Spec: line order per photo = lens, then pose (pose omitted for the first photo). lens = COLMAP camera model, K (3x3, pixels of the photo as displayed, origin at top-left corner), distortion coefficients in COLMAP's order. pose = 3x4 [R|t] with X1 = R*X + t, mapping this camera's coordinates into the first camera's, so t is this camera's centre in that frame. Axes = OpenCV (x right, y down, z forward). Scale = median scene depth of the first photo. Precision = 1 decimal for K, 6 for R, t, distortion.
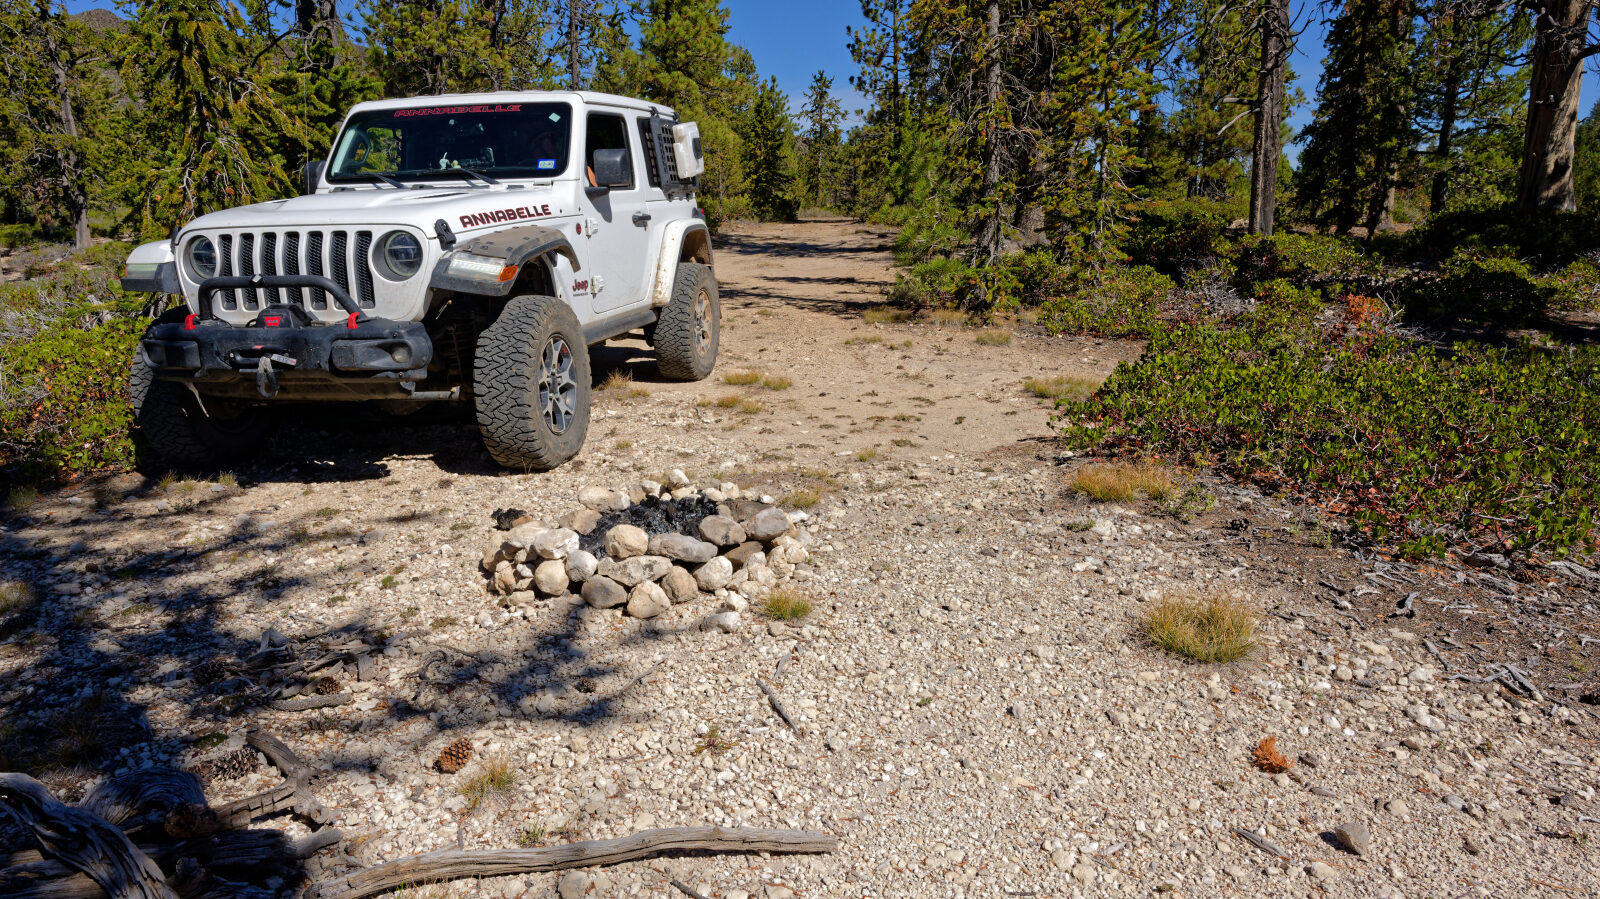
lens RADIAL K [[1061.6, 0, 798.5], [0, 1061.6, 447.8], [0, 0, 1]] dist [-0.005535, 0.004829]
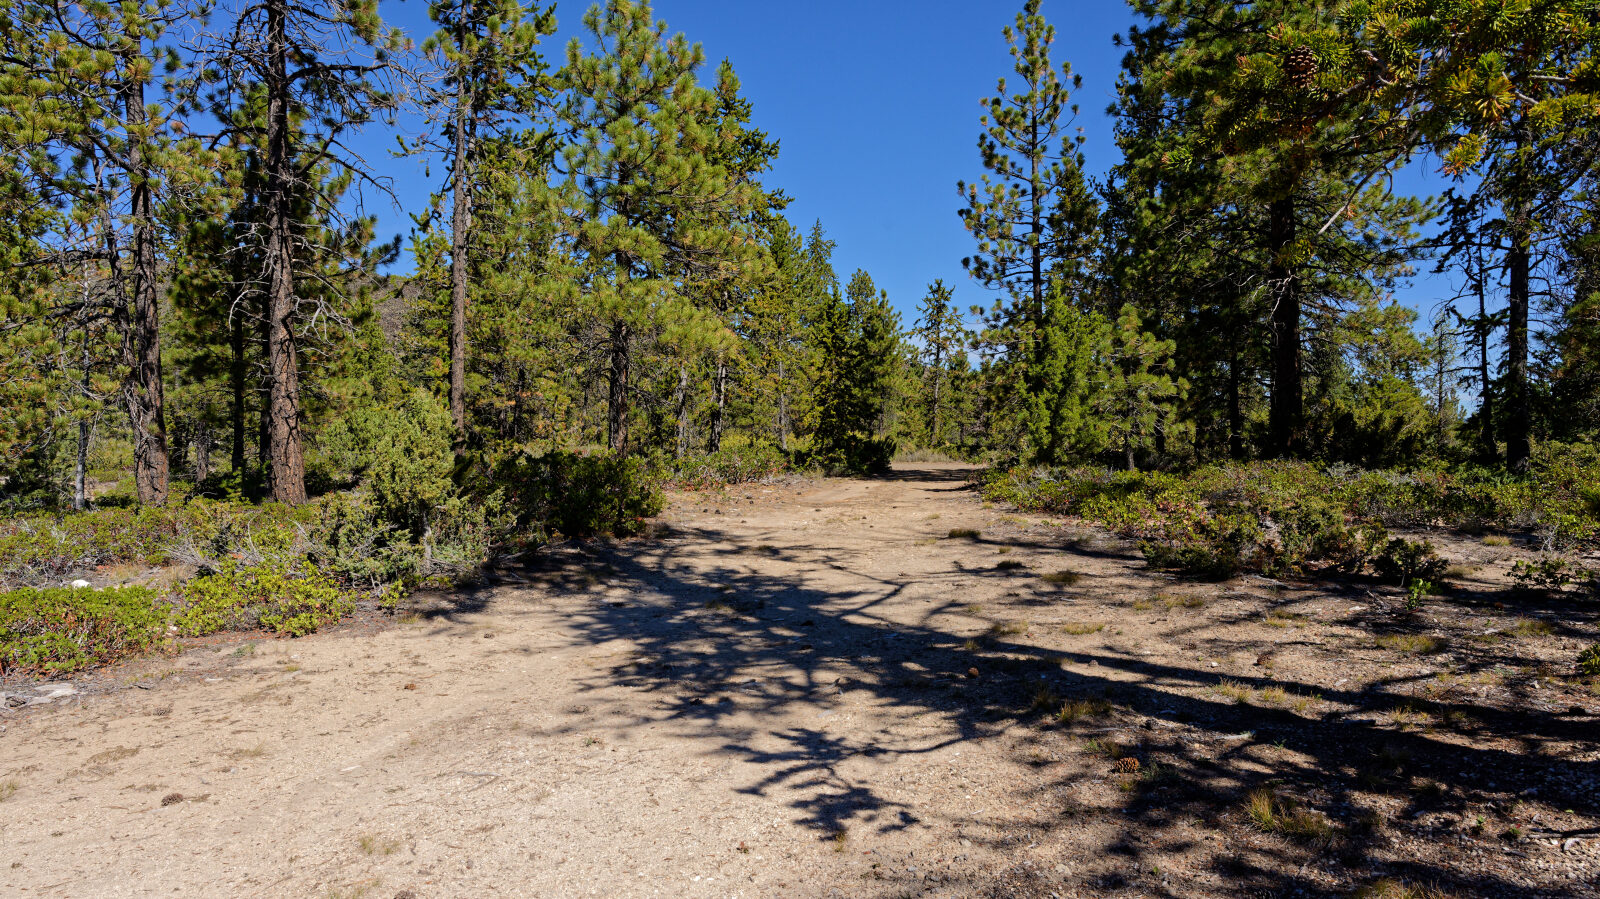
lens RADIAL K [[1061.6, 0, 803.3], [0, 1061.6, 446.4], [0, 0, 1]] dist [-0.005535, 0.004829]
pose [[0.992248, 0.011221, -0.123769, 0.033642], [-0.037101, 0.977246, -0.208839, -0.102796], [0.118610, 0.211812, 0.970086, 0.395818]]
